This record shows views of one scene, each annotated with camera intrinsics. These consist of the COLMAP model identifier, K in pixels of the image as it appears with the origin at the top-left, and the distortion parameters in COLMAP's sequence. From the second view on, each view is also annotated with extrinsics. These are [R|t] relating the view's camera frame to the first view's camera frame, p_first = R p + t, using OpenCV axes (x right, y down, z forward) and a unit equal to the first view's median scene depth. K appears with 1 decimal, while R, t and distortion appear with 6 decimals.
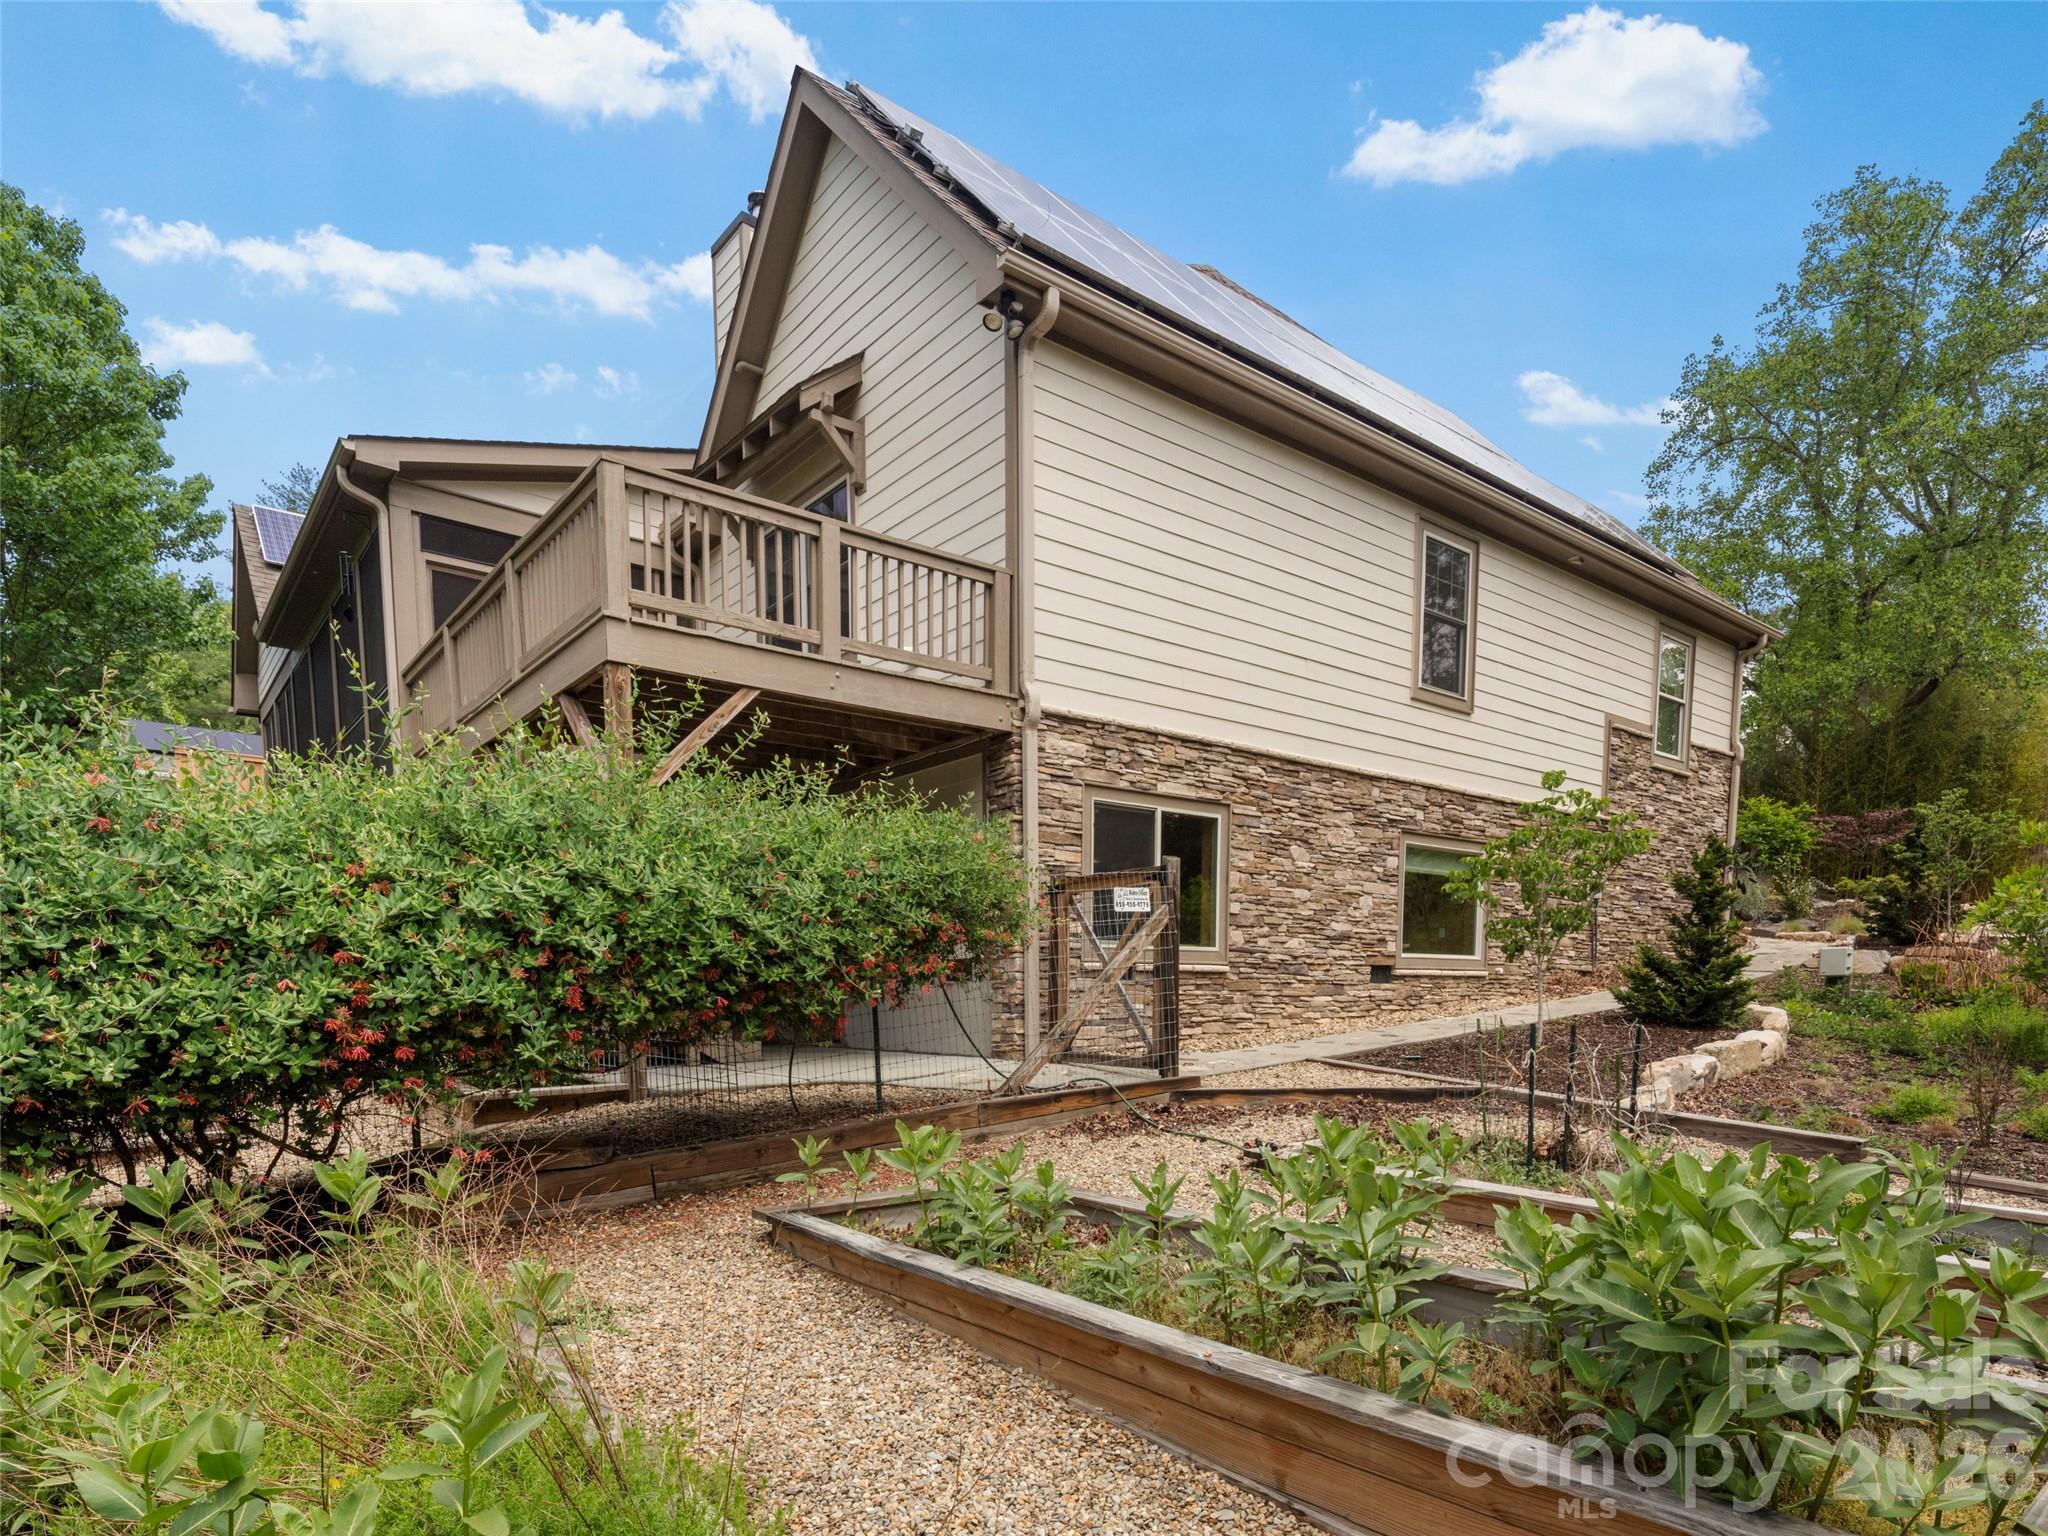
lens RADIAL K [[1275.2, 0, 1025.4], [0, 1275.2, 903.2], [0, 0, 1]] dist [0.000837, -0.004678]
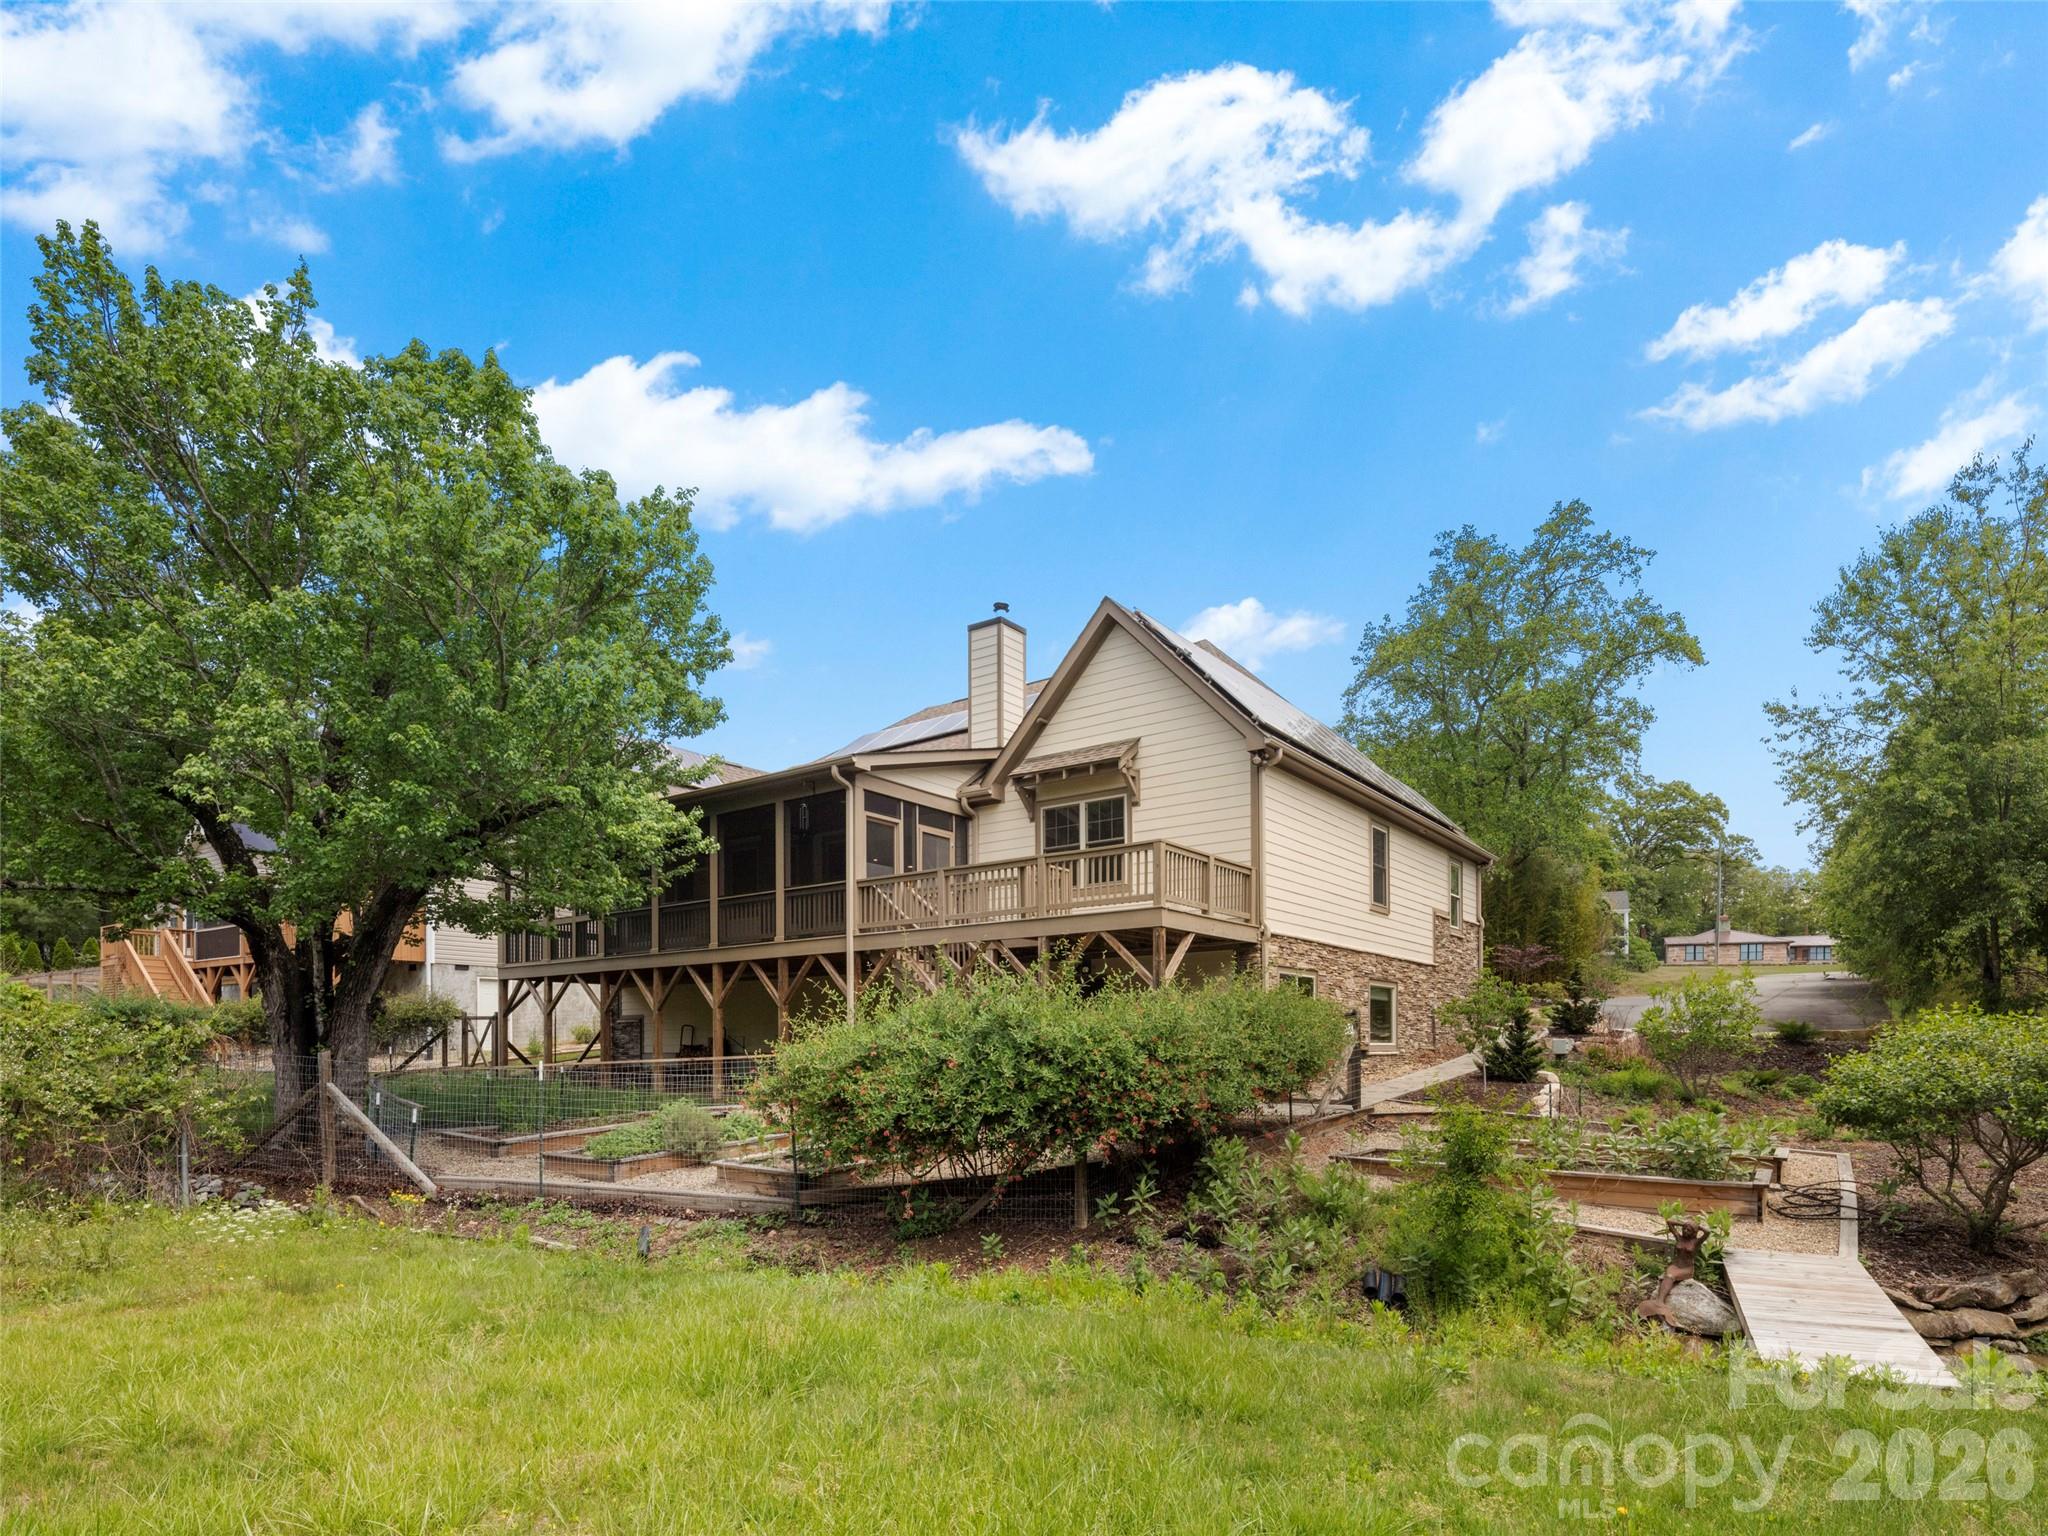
lens RADIAL K [[1121.8, 0, 1048.2], [0, 1121.8, 752.8], [0, 0, 1]] dist [0.001693, -0.001703]
pose [[0.967710, 0.061436, 0.244466, -0.650590], [-0.014892, 0.982084, -0.187855, -0.069576], [-0.251628, 0.178149, 0.951287, -0.597486]]
